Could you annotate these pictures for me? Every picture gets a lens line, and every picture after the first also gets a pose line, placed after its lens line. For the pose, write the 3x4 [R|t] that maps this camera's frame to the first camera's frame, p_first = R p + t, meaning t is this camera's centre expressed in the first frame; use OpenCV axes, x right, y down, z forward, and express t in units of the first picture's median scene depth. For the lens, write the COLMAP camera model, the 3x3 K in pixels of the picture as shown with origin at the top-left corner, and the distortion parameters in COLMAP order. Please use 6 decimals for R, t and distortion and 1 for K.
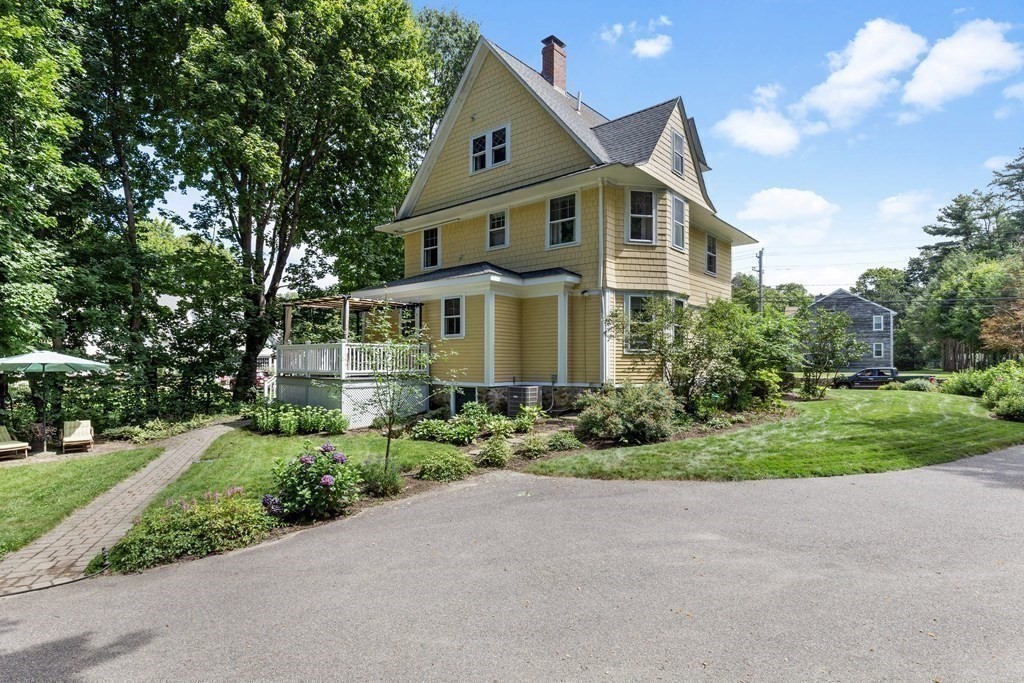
lens RADIAL K [[531.8, 0, 512.1], [0, 531.8, 345.4], [0, 0, 1]] dist [-0.005308, -0.000516]
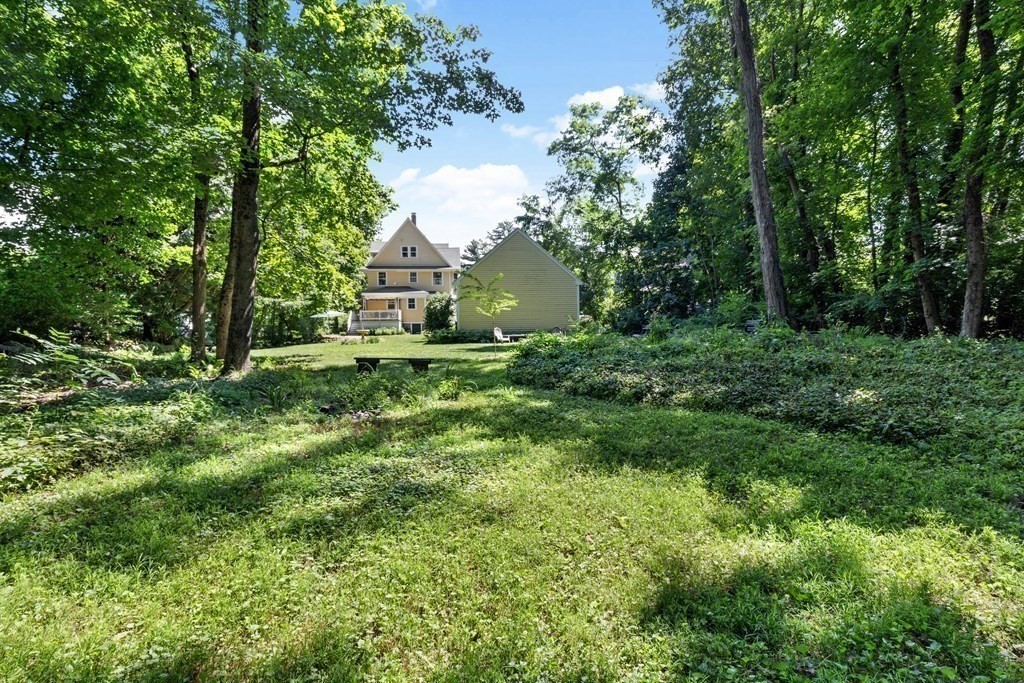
lens RADIAL K [[531.8, 0, 511.8], [0, 531.8, 338.4], [0, 0, 1]] dist [-0.005308, -0.000516]
pose [[0.672093, -0.017875, 0.740251, -2.021624], [-0.005143, 0.999572, 0.028806, 0.063570], [-0.740449, -0.023167, 0.671714, -1.647642]]
